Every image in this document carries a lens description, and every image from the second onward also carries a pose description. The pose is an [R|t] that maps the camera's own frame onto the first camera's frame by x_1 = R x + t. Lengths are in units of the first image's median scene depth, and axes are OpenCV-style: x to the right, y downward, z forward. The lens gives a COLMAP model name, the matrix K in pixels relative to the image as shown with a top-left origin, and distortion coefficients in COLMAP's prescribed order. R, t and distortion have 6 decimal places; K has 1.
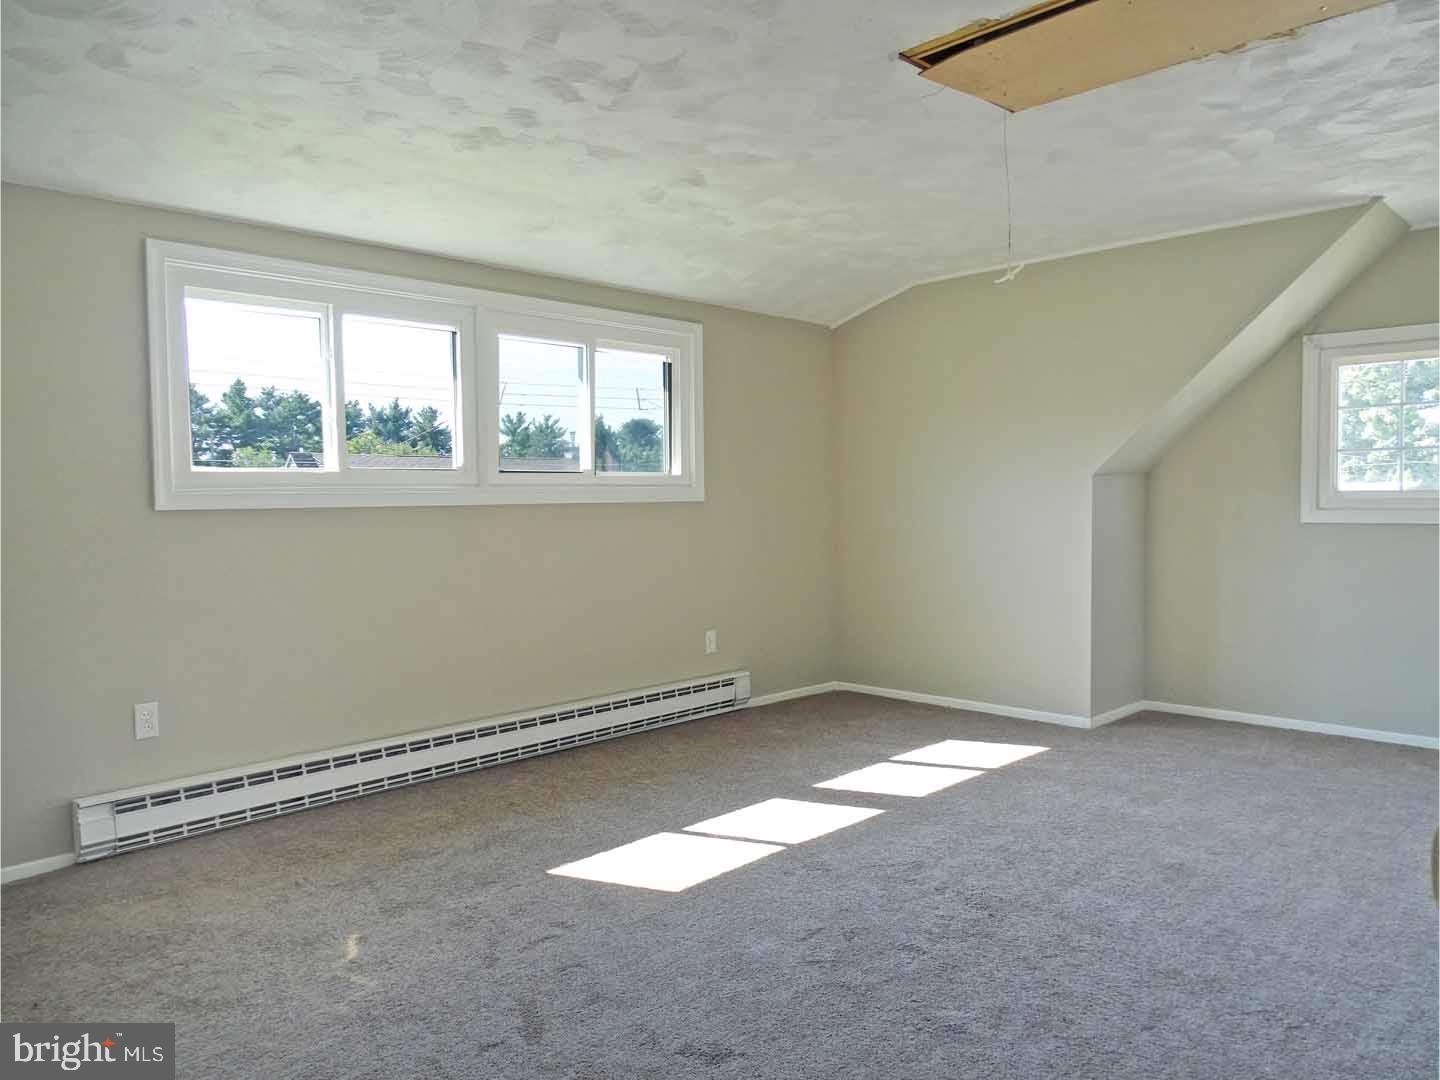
lens RADIAL K [[1022.4, 0, 721.2], [0, 1022.4, 535.3], [0, 0, 1]] dist [0.001661, -0.003241]
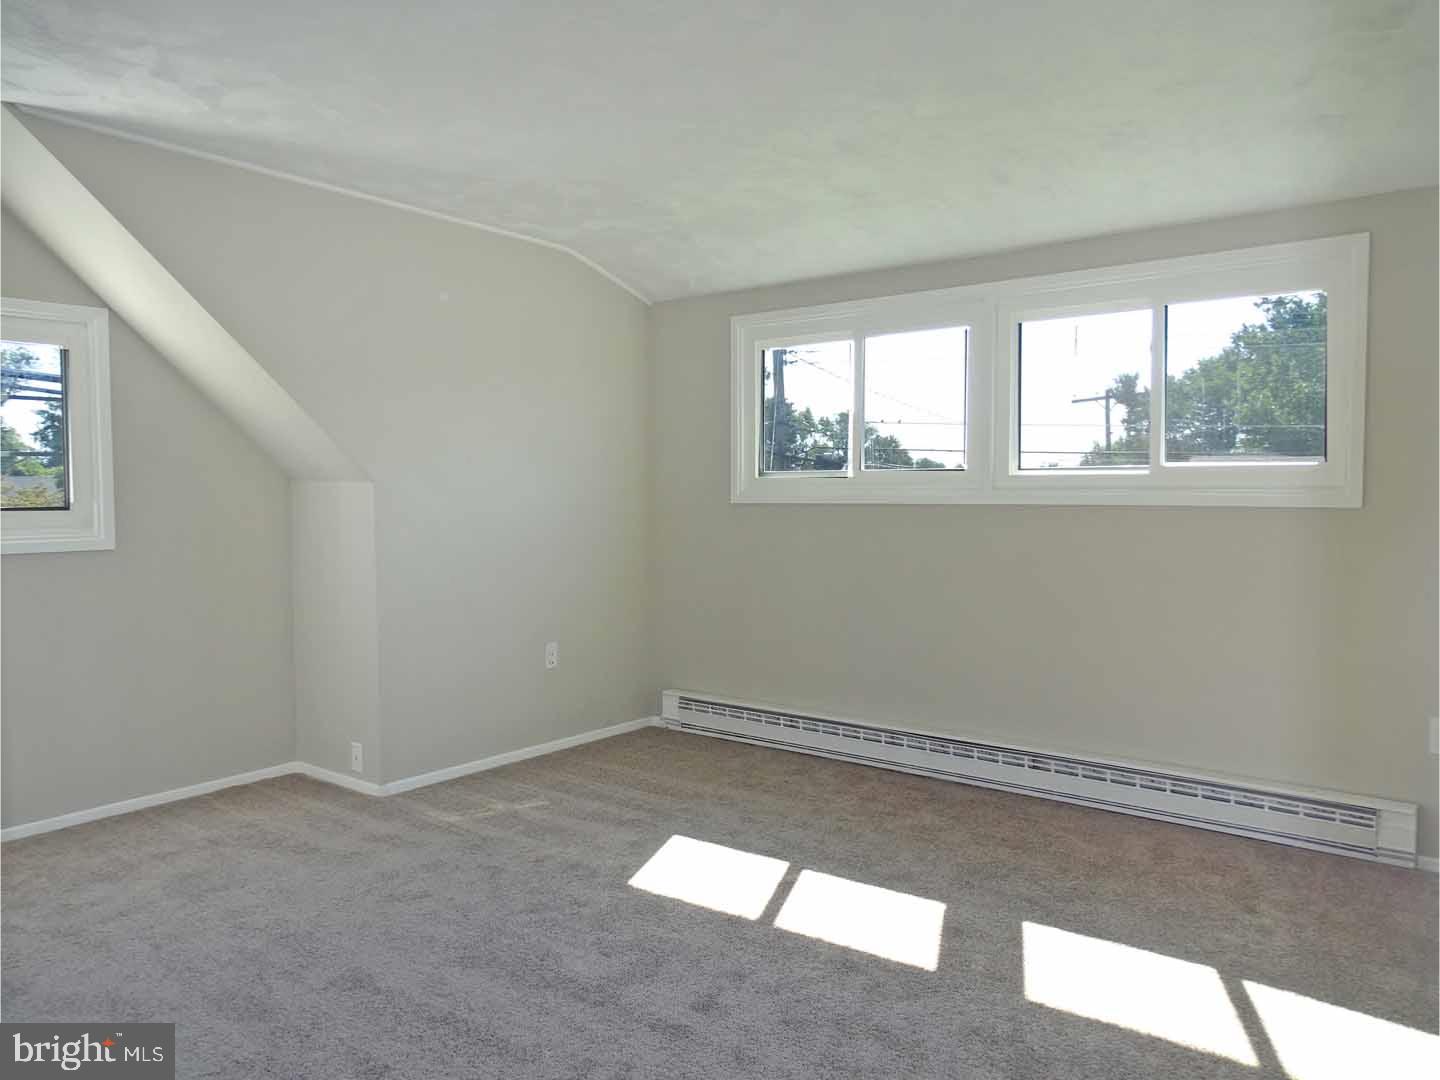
lens RADIAL K [[984.6, 0, 720.0], [0, 984.6, 540.0], [0, 0, 1]] dist [0.001523, -0.000755]
pose [[0.150744, 0.060847, -0.986698, 0.780763], [-0.037760, 0.997730, 0.055758, -0.052961], [0.987851, 0.028853, 0.152700, 0.760481]]
